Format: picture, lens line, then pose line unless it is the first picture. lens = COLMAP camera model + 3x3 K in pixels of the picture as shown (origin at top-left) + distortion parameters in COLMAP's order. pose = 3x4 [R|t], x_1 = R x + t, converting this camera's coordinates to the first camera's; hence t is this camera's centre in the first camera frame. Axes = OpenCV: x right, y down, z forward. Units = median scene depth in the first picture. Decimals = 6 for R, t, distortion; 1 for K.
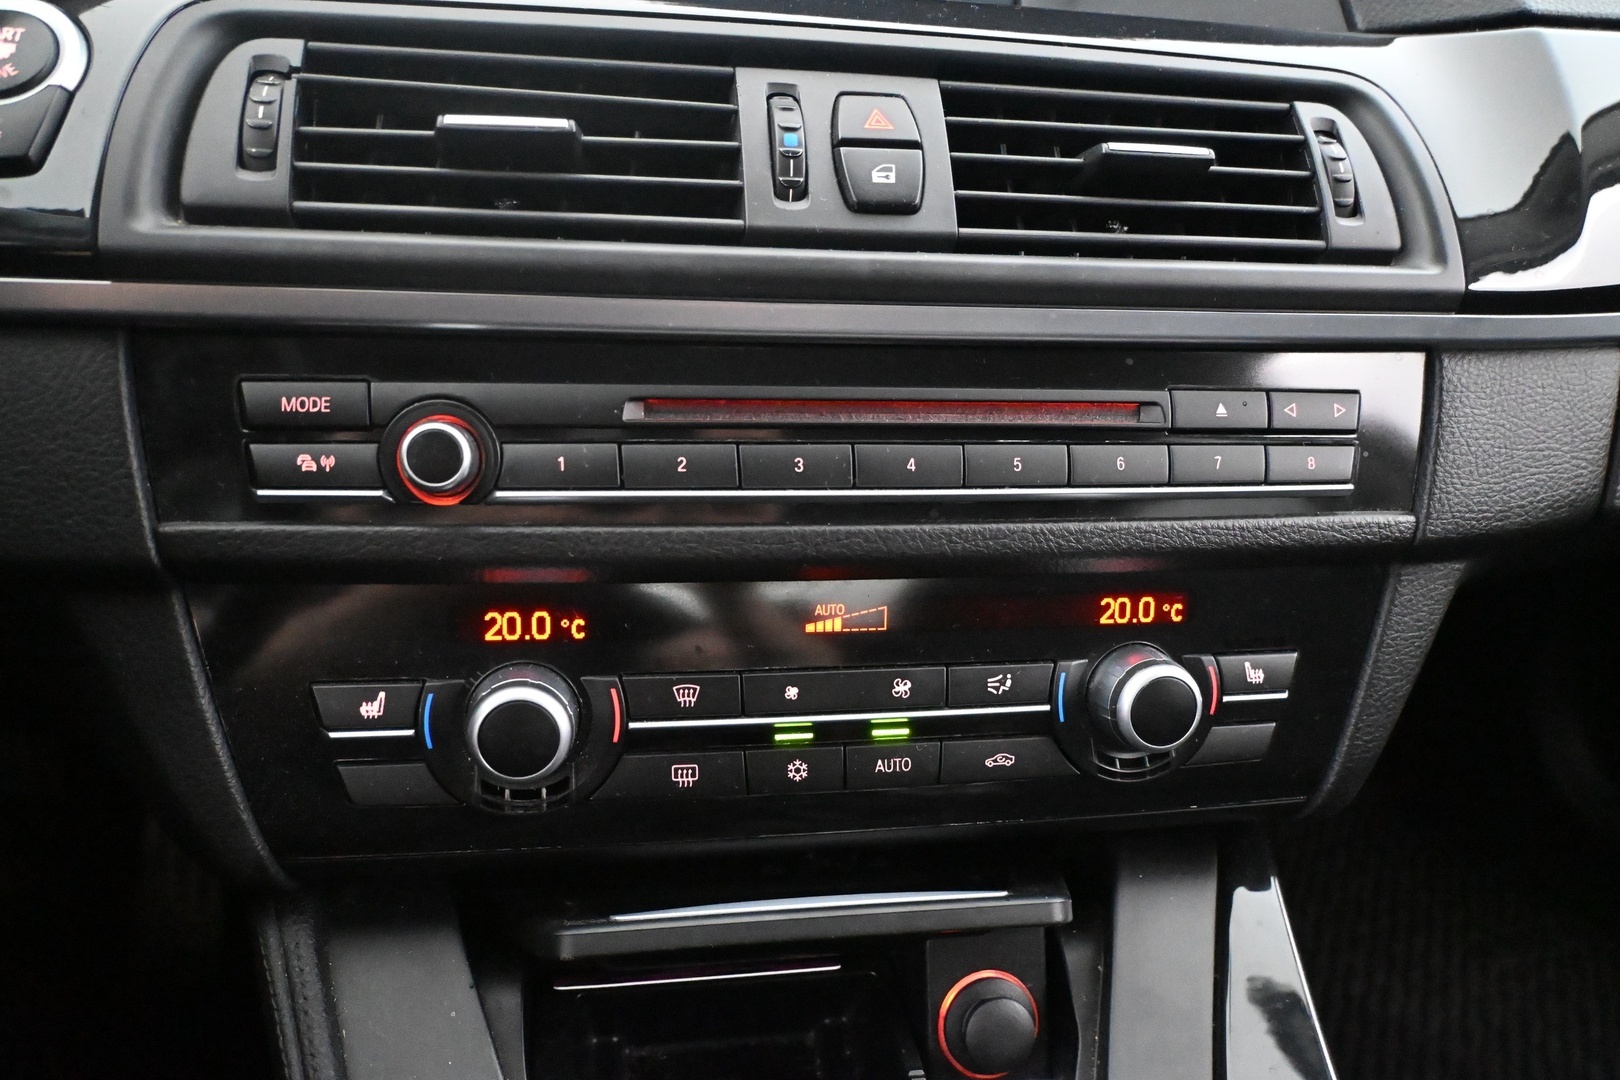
lens RADIAL K [[1205.4, 0, 820.1], [0, 1205.4, 535.8], [0, 0, 1]] dist [-0.011950, -0.001034]
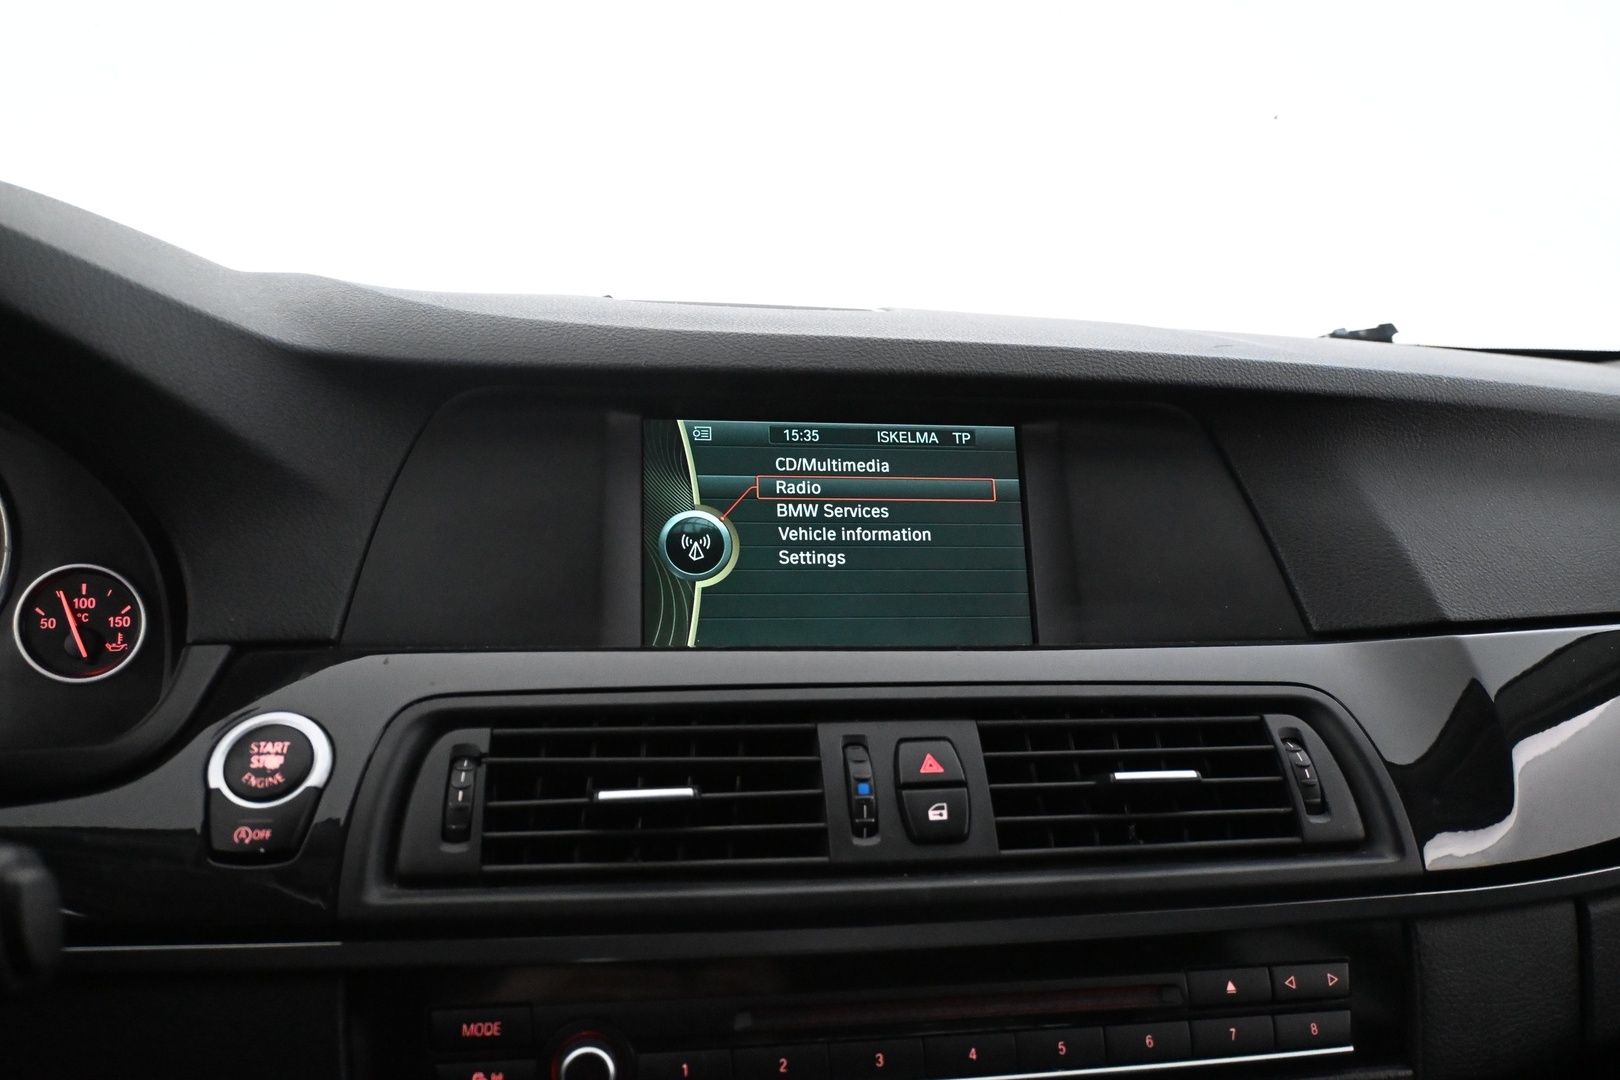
lens RADIAL K [[1243.2, 0, 812.3], [0, 1243.2, 532.7], [0, 0, 1]] dist [-0.009934, -0.009084]
pose [[0.999169, -0.032626, -0.024447, -0.036295], [0.024649, 0.961072, -0.275196, -0.221006], [0.032474, 0.274365, 0.961077, -0.327149]]
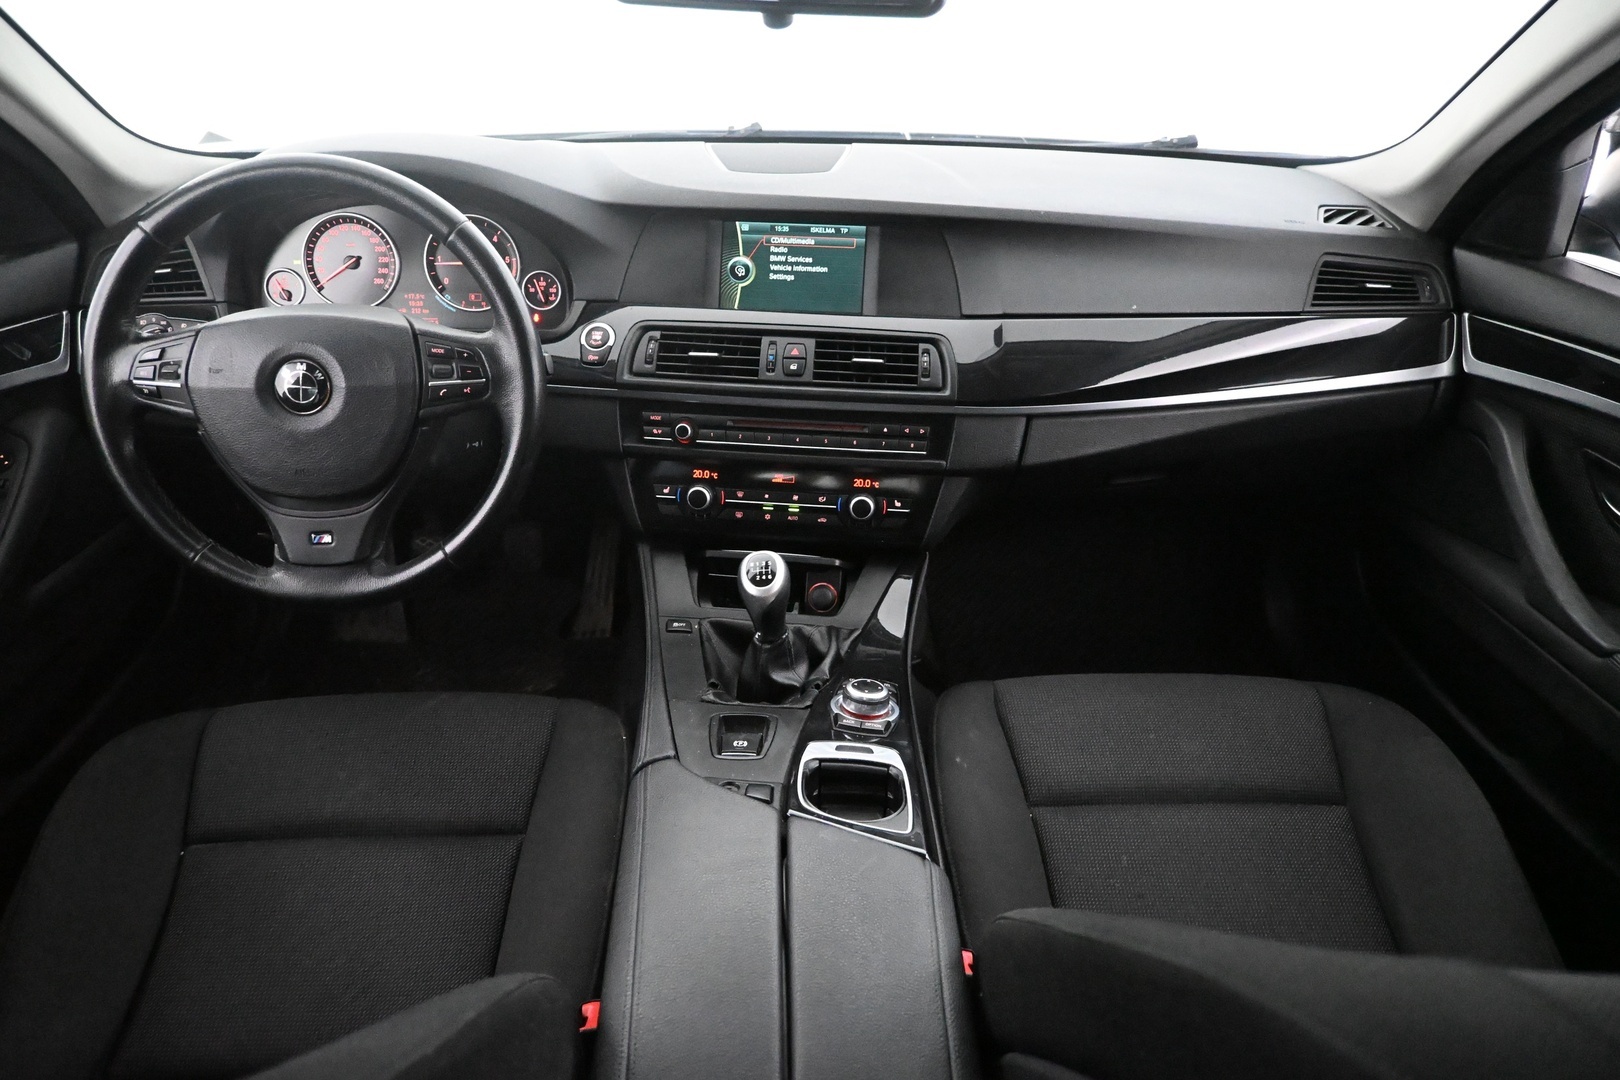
lens RADIAL K [[1090.9, 0, 814.7], [0, 1090.9, 540.9], [0, 0, 1]] dist [-0.010579, 0.007108]
pose [[0.961429, 0.081007, -0.262852, 1.092231], [-0.069471, 0.996180, 0.052906, 0.078204], [0.266134, -0.032605, 0.963384, -2.428302]]
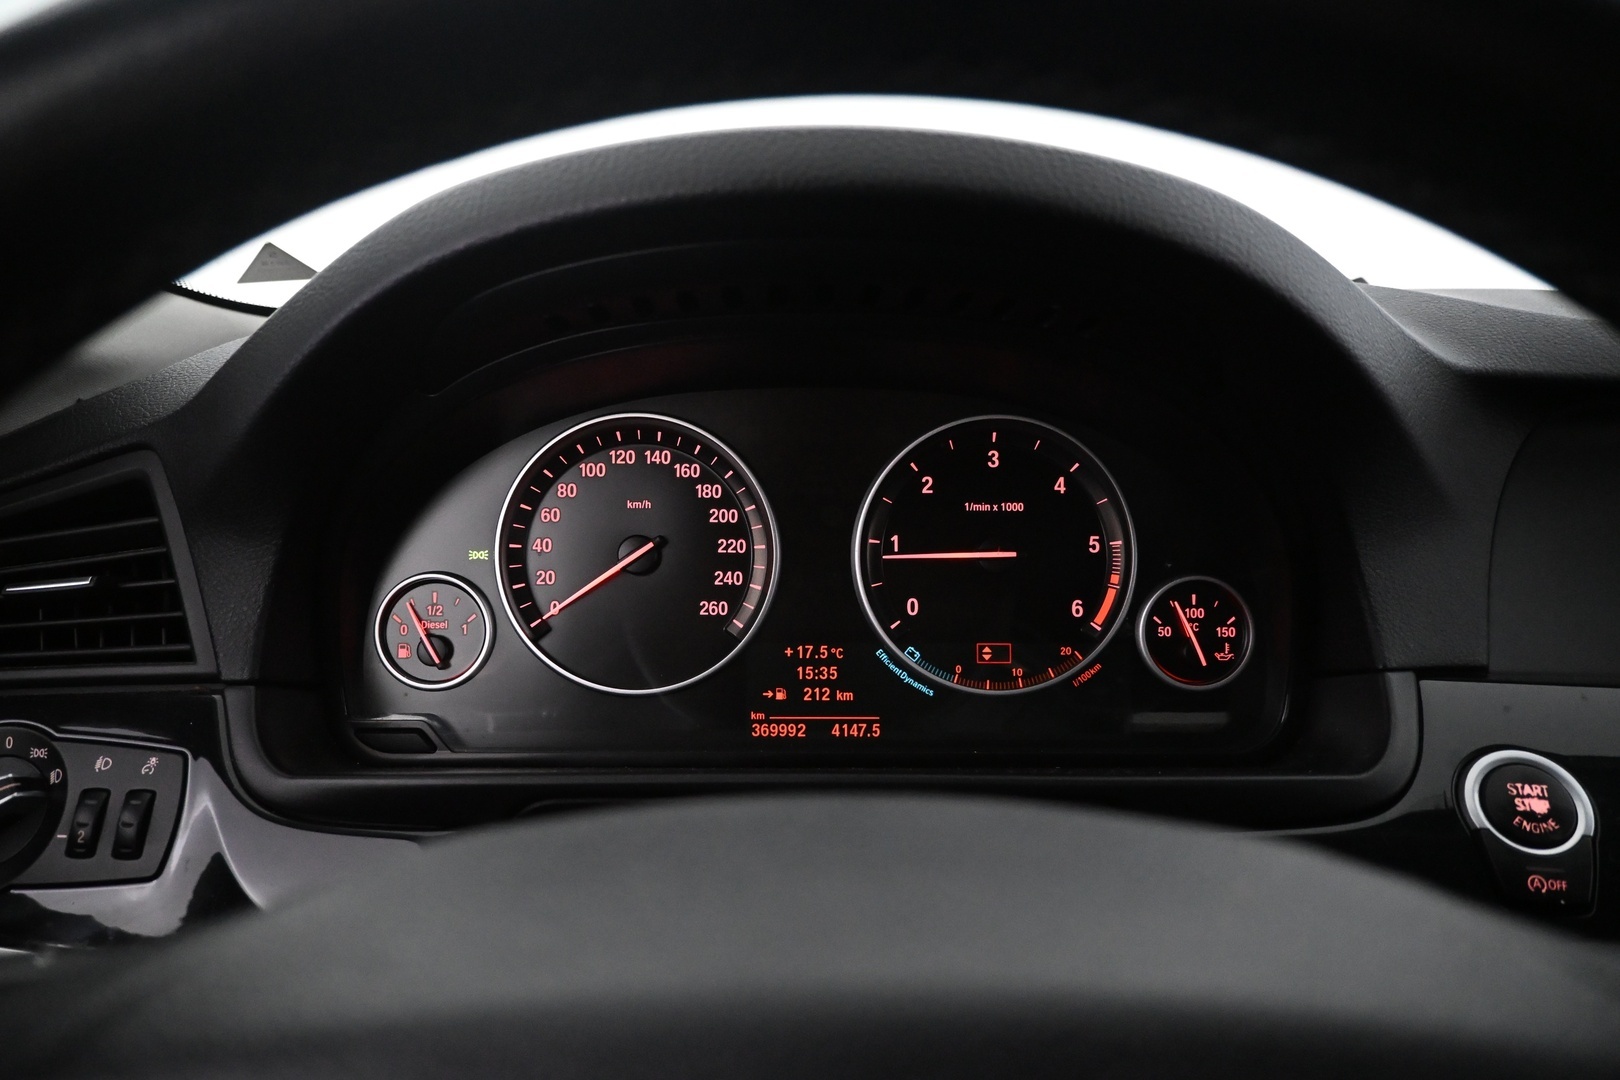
lens RADIAL K [[1090.9, 0, 807.8], [0, 1090.9, 542.1], [0, 0, 1]] dist [-0.010579, 0.007108]
pose [[0.954276, 0.003149, -0.298911, -0.939376], [-0.067094, 0.976688, -0.203909, -0.337921], [0.291301, 0.214641, 0.932241, -0.334746]]
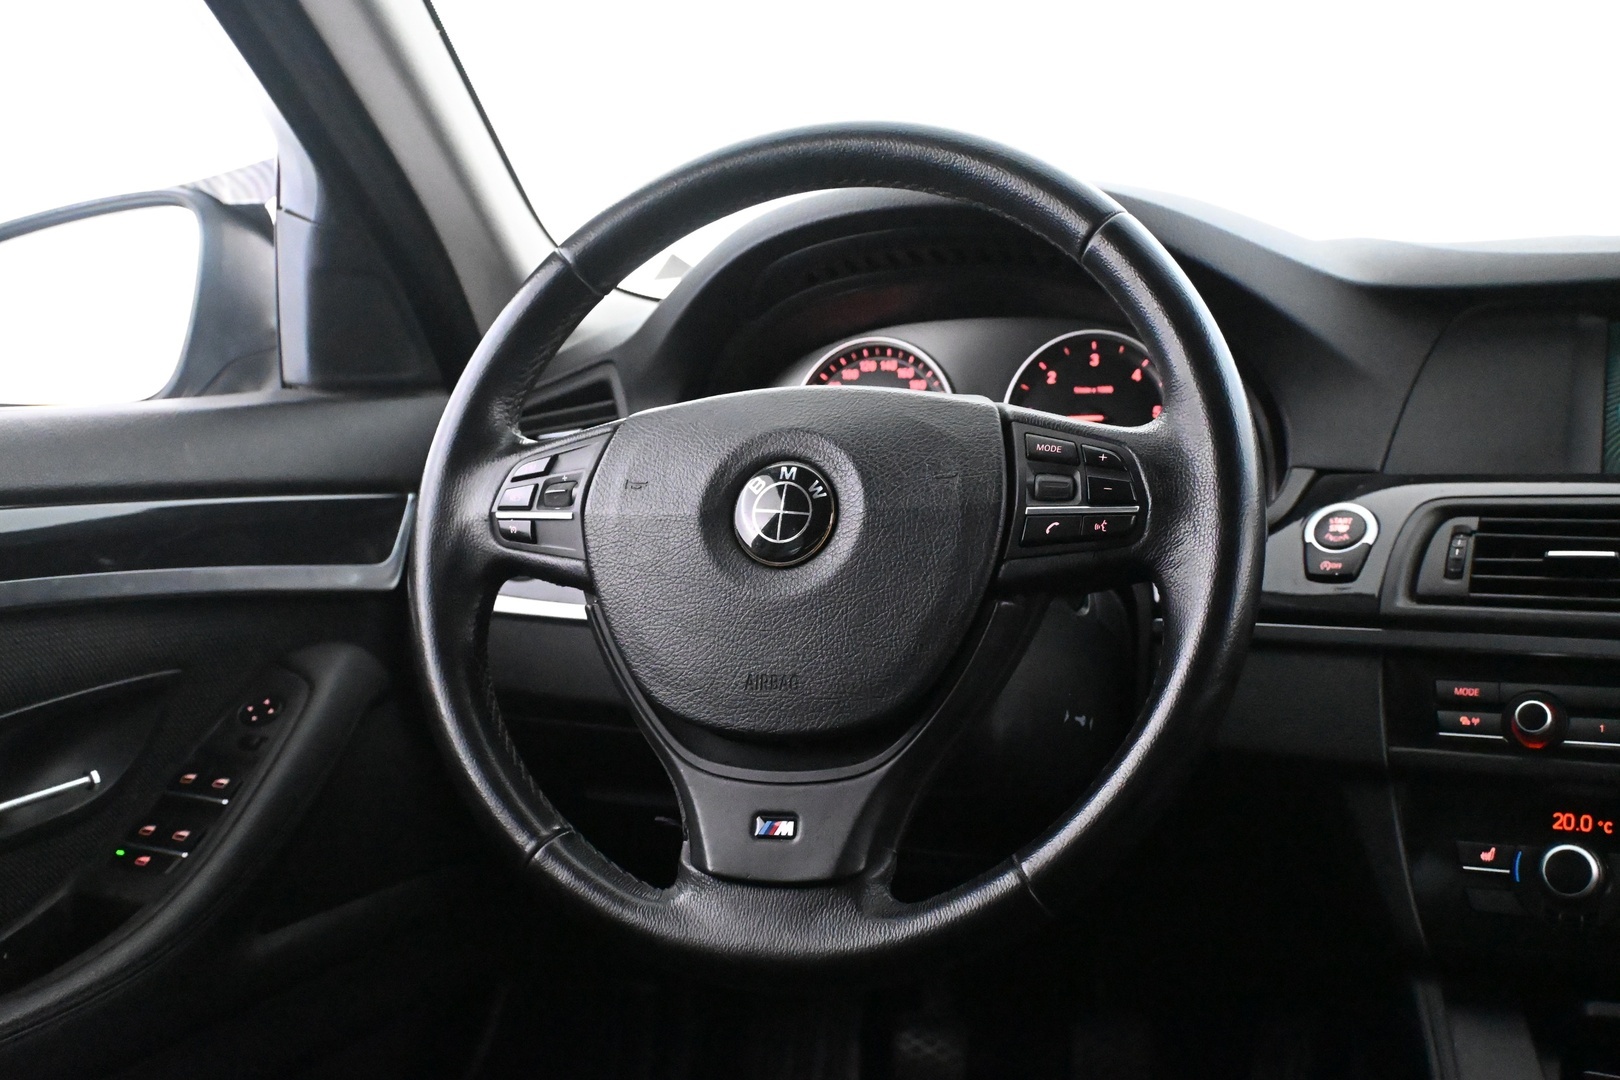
lens RADIAL K [[1887.5, 0, 814.1], [0, 1887.5, 540.4], [0, 0, 1]] dist [-0.003408, 0.000000]
pose [[0.788325, -0.032495, -0.614400, 0.585641], [-0.173967, 0.946081, -0.273252, 0.631035], [0.590151, 0.322297, 0.740166, -1.839563]]
